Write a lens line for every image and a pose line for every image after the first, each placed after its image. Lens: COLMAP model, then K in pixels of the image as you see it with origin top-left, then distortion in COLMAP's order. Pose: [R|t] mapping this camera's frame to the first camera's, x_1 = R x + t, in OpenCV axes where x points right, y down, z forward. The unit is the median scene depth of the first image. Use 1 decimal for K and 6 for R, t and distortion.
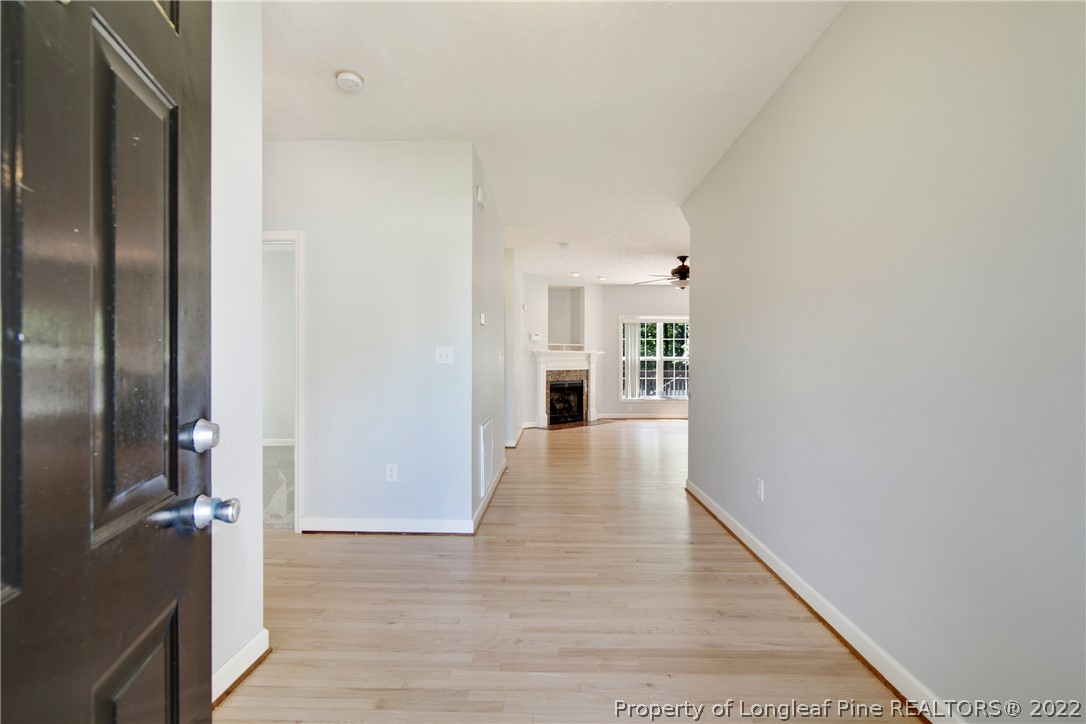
lens RADIAL K [[494.4, 0, 543.0], [0, 494.4, 362.0], [0, 0, 1]] dist [-0.017964, -0.000589]
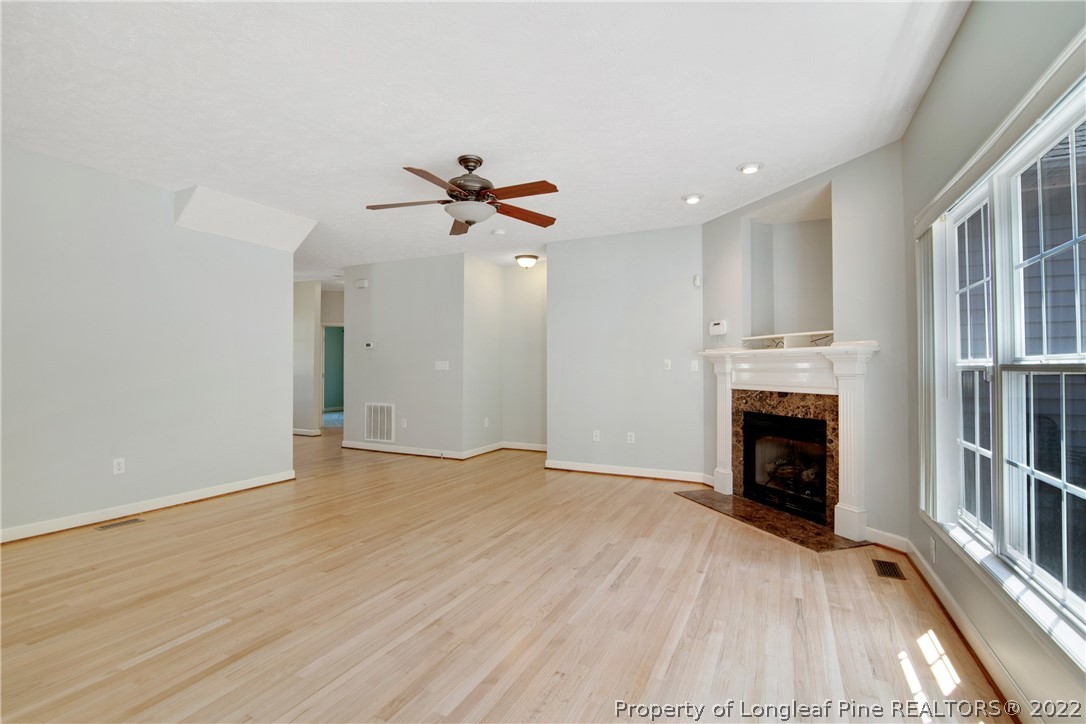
lens RADIAL K [[494.4, 0, 543.0], [0, 494.4, 362.0], [0, 0, 1]] dist [-0.017964, -0.000589]
pose [[-0.415759, -0.008975, -0.909430, 0.526395], [-0.000091, 0.999952, -0.009826, -0.006092], [0.909475, -0.004003, -0.415740, 0.958514]]
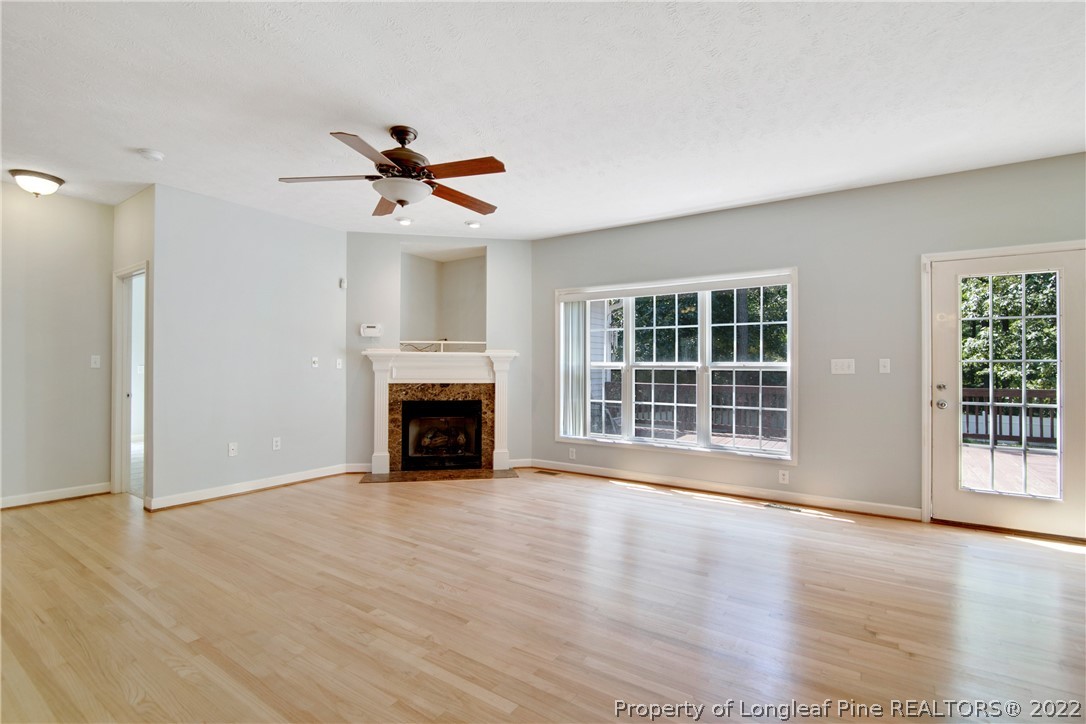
lens RADIAL K [[494.4, 0, 543.0], [0, 494.4, 362.0], [0, 0, 1]] dist [-0.017964, -0.000589]
pose [[0.842035, 0.001713, -0.539420, 0.468736], [-0.006846, 0.999948, -0.007510, -0.006257], [0.539379, 0.010016, 0.842004, 0.533645]]
